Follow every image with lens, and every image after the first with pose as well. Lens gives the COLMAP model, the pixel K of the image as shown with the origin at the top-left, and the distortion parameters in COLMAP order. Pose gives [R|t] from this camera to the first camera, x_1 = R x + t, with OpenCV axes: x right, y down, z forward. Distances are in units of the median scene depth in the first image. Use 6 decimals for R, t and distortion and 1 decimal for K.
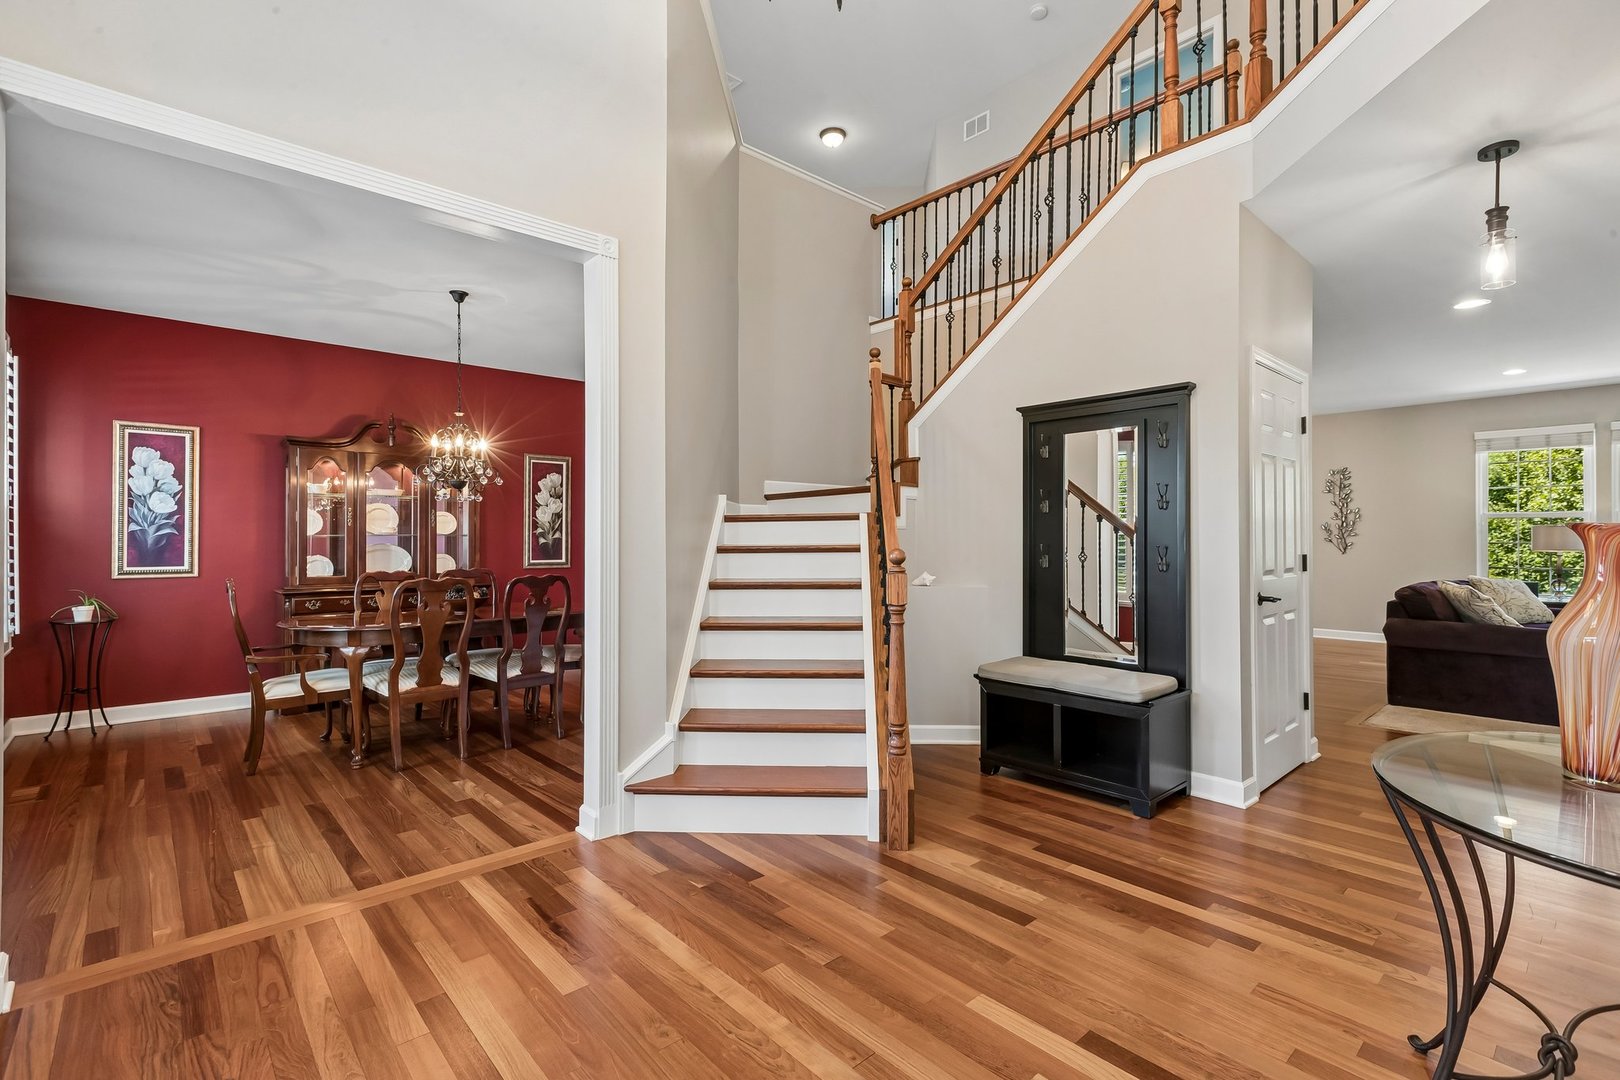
lens RADIAL K [[736.7, 0, 812.1], [0, 736.7, 536.7], [0, 0, 1]] dist [0.007721, -0.003682]
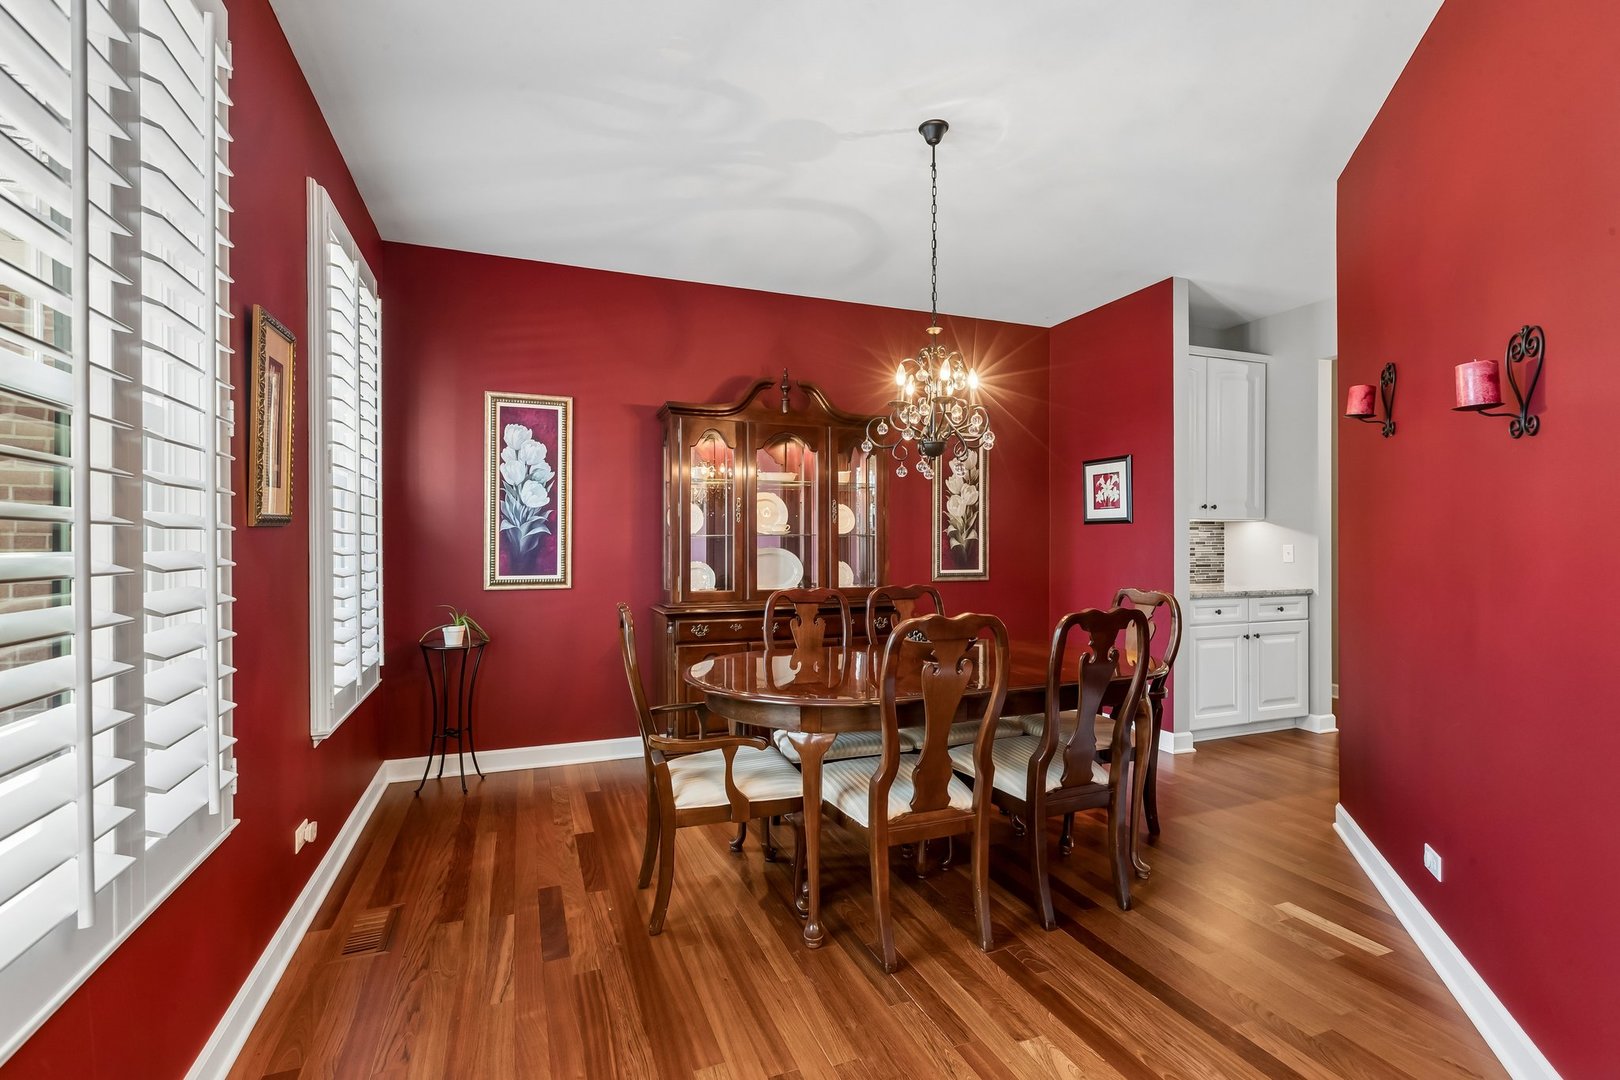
lens RADIAL K [[736.7, 0, 810.5], [0, 736.7, 541.3], [0, 0, 1]] dist [0.007721, -0.003682]
pose [[0.936096, 0.000157, -0.351745, -0.332909], [0.000573, 0.999998, 0.001971, 0.002839], [0.351745, -0.002047, 0.936094, 0.374377]]
